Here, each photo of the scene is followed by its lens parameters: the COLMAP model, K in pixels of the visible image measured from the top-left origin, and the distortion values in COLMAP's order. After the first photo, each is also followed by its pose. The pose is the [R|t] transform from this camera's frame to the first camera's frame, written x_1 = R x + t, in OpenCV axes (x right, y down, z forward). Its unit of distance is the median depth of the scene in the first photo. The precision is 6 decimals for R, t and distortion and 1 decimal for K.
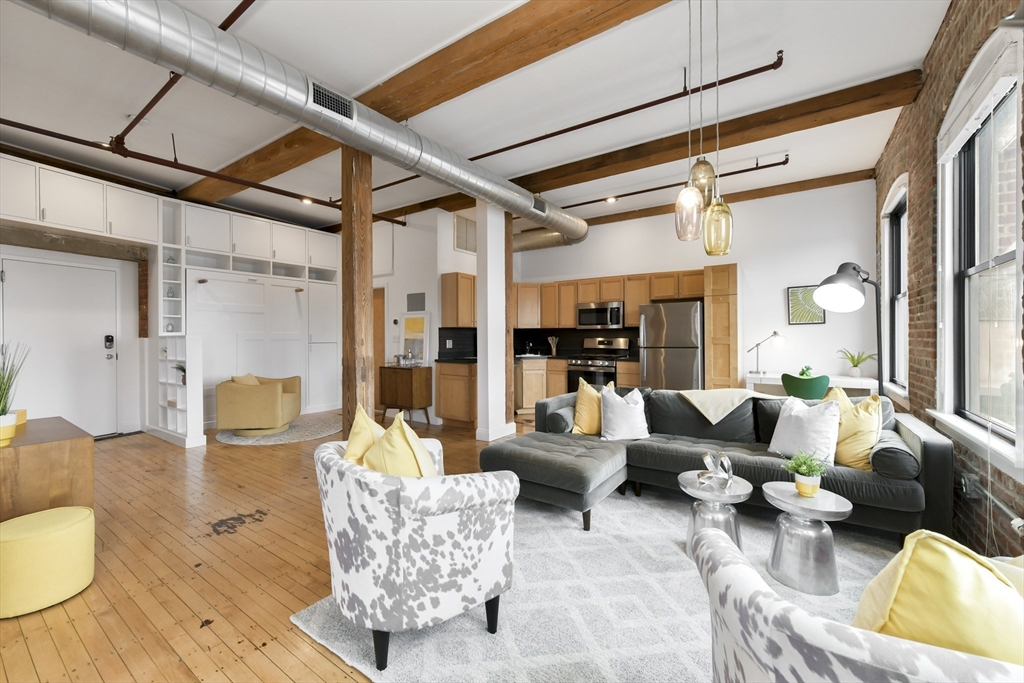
lens RADIAL K [[411.2, 0, 515.7], [0, 411.2, 337.6], [0, 0, 1]] dist [-0.001926, 0.002940]
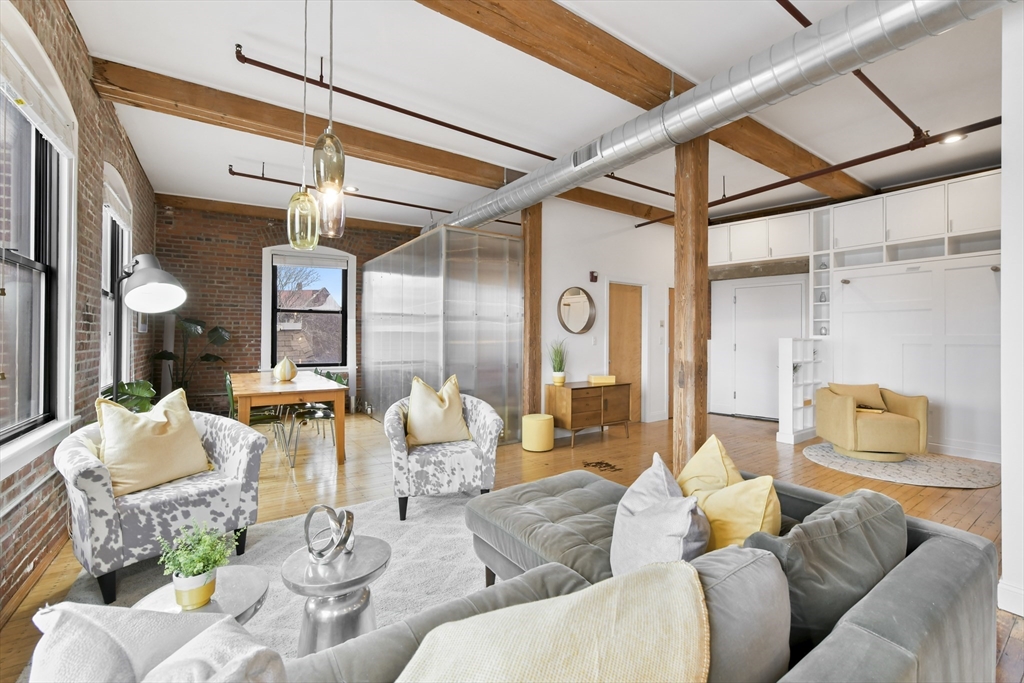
lens RADIAL K [[429.2, 0, 518.3], [0, 429.2, 334.9], [0, 0, 1]] dist [-0.001864, 0.000103]
pose [[-0.350996, -0.006141, -0.936357, 0.418204], [-0.007332, 0.999966, -0.003810, -0.004049], [0.936348, 0.005528, -0.351029, 0.613979]]
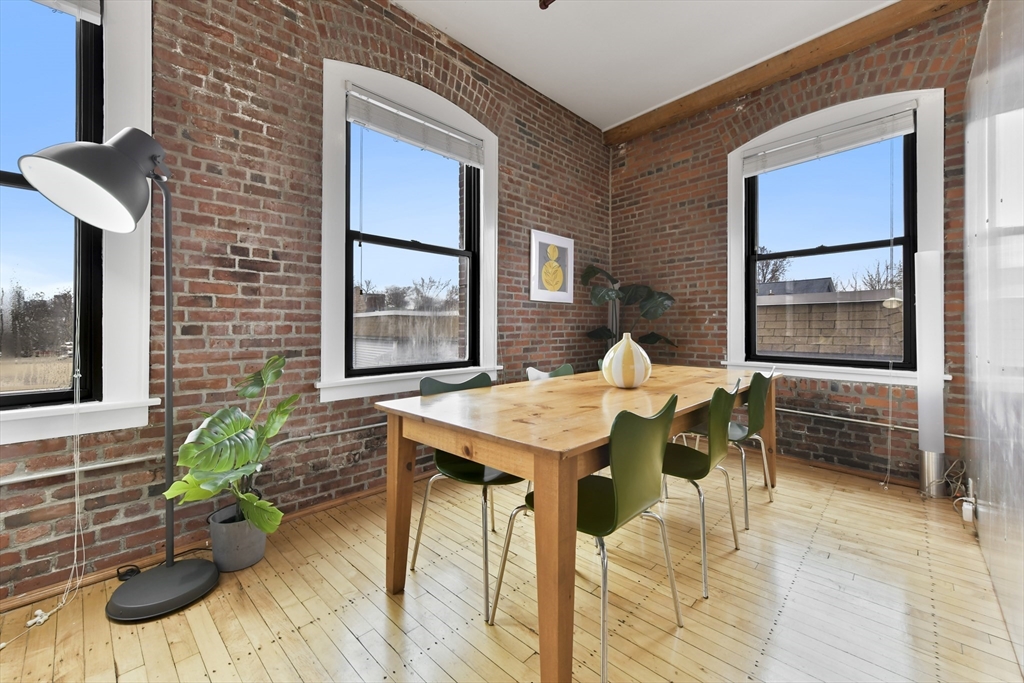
lens RADIAL K [[417.9, 0, 516.1], [0, 417.9, 321.4], [0, 0, 1]] dist [0.000220, 0.000498]
pose [[-0.988587, 0.001094, 0.150649, -0.191727], [0.000041, 0.999976, -0.006990, 0.030686], [-0.150653, -0.006904, -0.988563, 0.260187]]
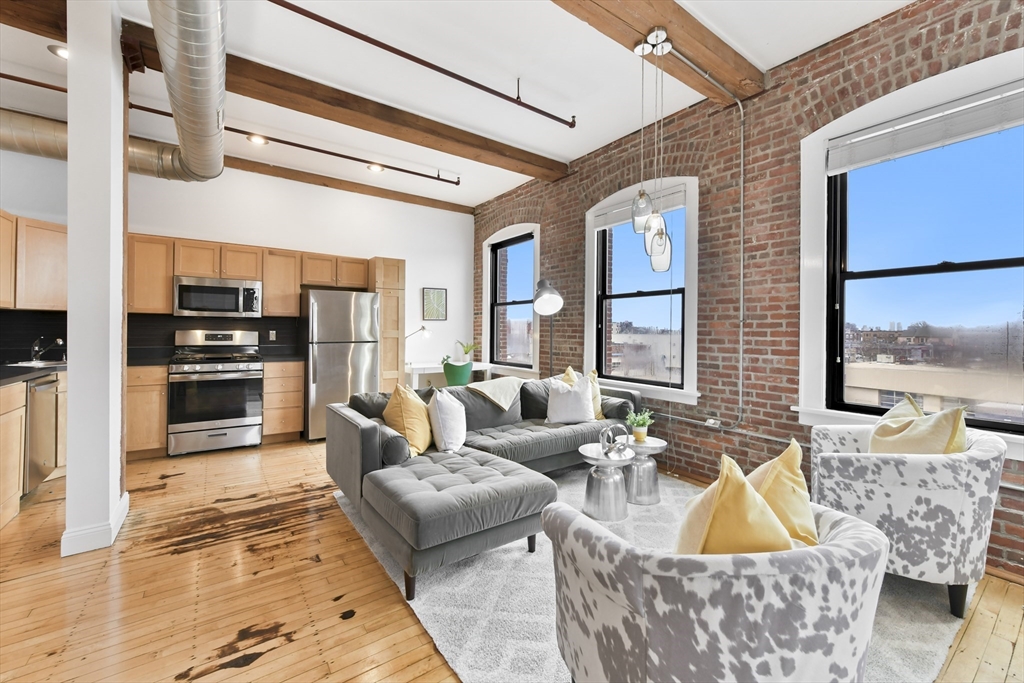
lens RADIAL K [[414.6, 0, 515.9], [0, 414.6, 329.6], [0, 0, 1]] dist [0.001511, 0.000958]
pose [[0.334313, 0.008641, 0.942423, -0.316249], [-0.009446, 0.999938, -0.005818, -0.000735], [-0.942415, -0.006957, 0.334374, 0.341007]]
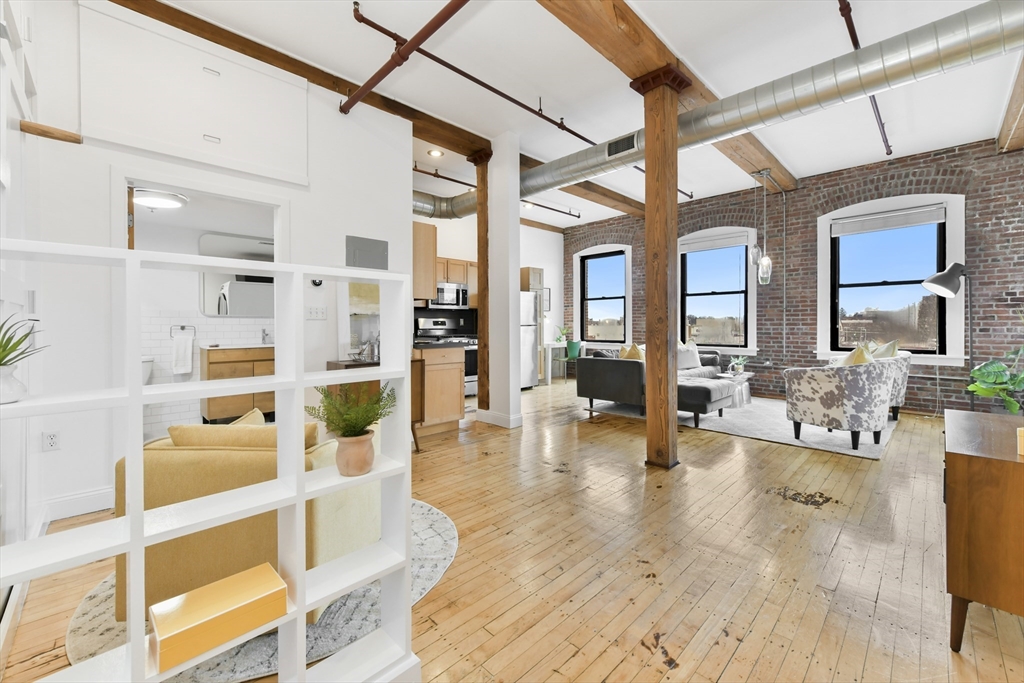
lens RADIAL K [[415.4, 0, 520.8], [0, 415.4, 326.8], [0, 0, 1]] dist [0.002969, 0.000784]
pose [[0.177797, -0.004331, 0.984058, -0.859487], [0.004301, 0.999984, 0.003624, 0.021717], [-0.984058, 0.003588, 0.177813, 0.720822]]
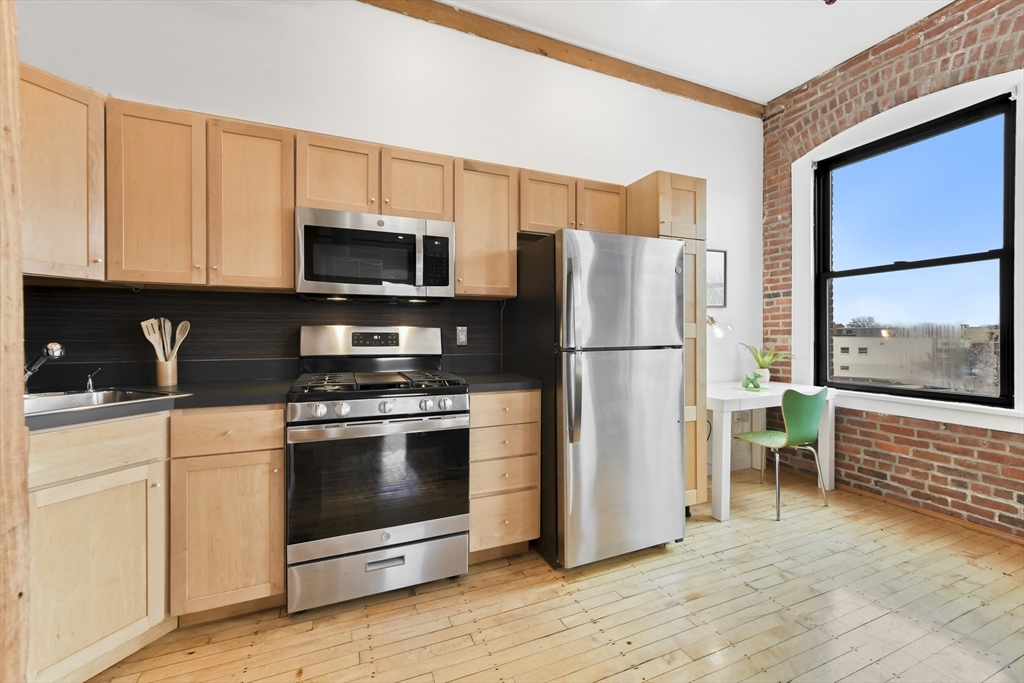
lens RADIAL K [[424.9, 0, 522.5], [0, 424.9, 334.0], [0, 0, 1]] dist [0.001275, 0.000281]
pose [[0.526231, 0.001959, 0.850339, -0.027756], [0.000142, 0.999997, -0.002392, 0.010613], [-0.850342, 0.001380, 0.526229, 0.812185]]
